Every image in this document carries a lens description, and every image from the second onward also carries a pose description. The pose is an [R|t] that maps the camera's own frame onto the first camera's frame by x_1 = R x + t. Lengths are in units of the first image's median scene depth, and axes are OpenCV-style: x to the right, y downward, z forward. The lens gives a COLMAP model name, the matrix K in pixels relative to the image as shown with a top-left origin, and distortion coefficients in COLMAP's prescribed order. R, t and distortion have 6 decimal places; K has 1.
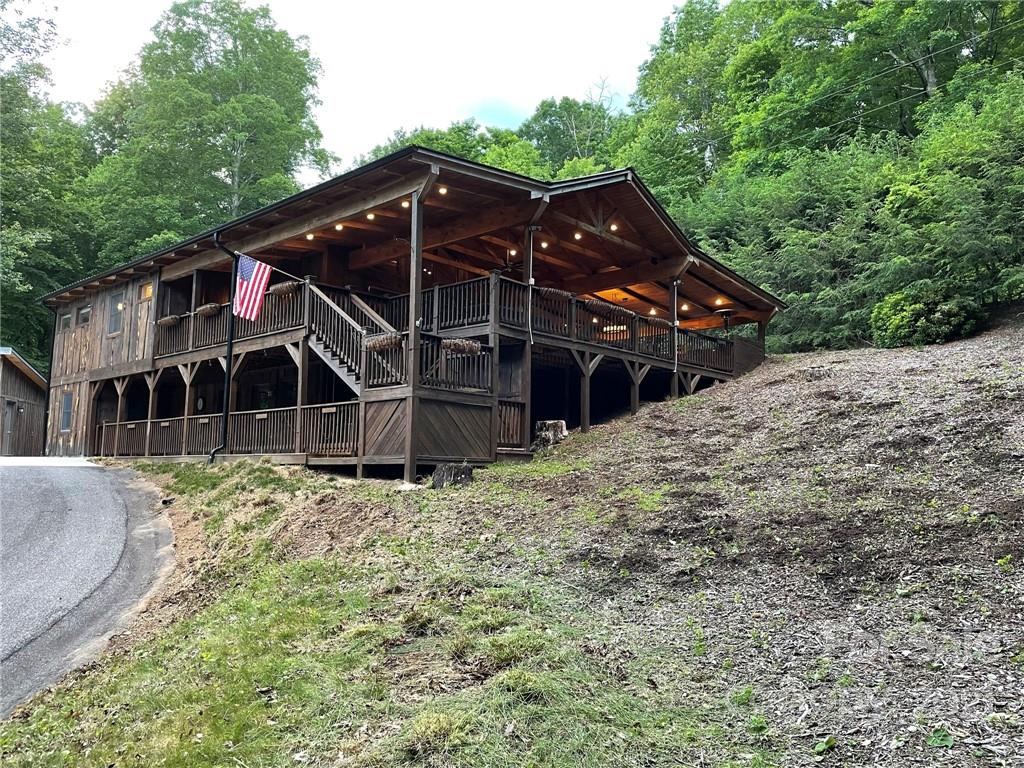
lens RADIAL K [[770.6, 0, 519.1], [0, 770.6, 382.9], [0, 0, 1]] dist [0.074618, -0.094009]
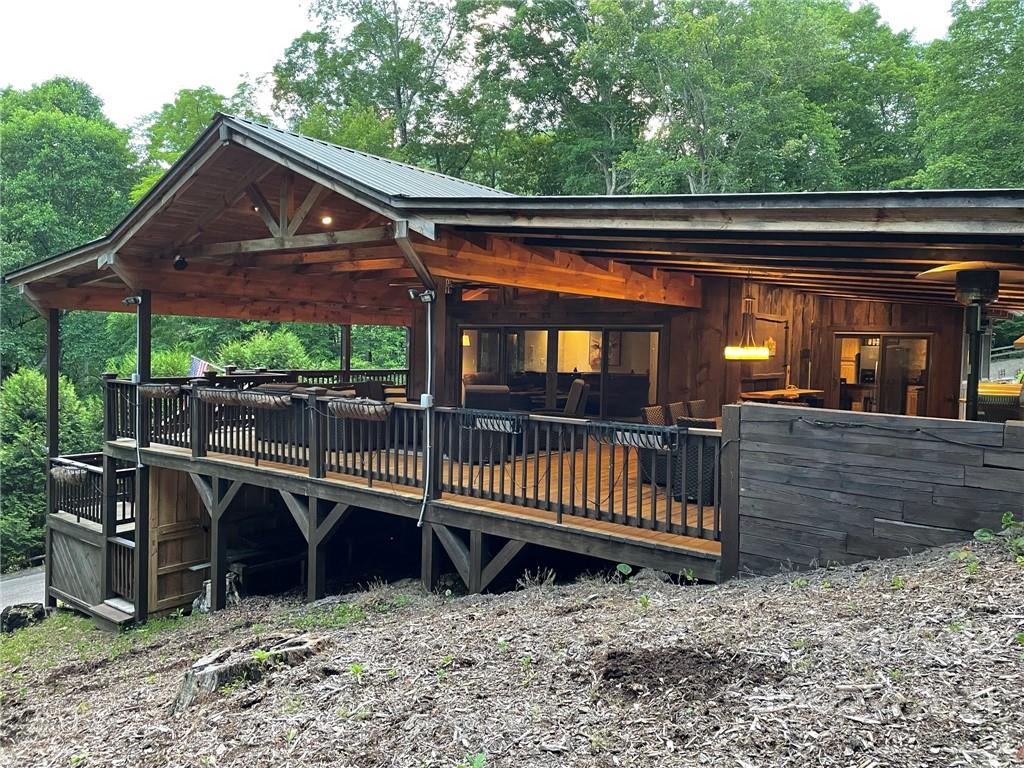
lens RADIAL K [[770.6, 0, 504.2], [0, 770.6, 373.0], [0, 0, 1]] dist [0.074618, -0.094009]
pose [[0.073140, 0.023436, -0.997046, 0.656739], [0.097153, 0.994802, 0.030510, -0.109790], [0.992578, -0.099098, 0.070483, 1.125281]]
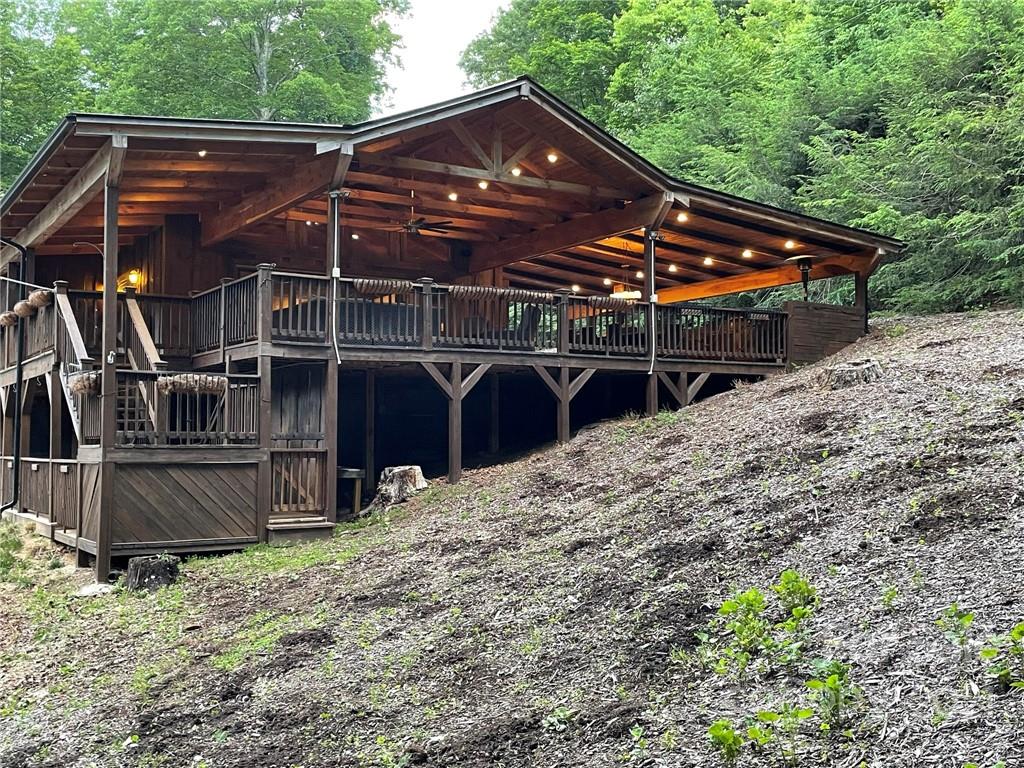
lens RADIAL K [[1117.9, 0, 520.8], [0, 1117.9, 375.9], [0, 0, 1]] dist [0.055456, 0.000000]
pose [[0.962371, -0.030652, -0.270006, 0.386594], [0.046082, 0.997635, 0.050994, -0.072590], [0.267804, -0.061518, 0.961507, 0.069924]]
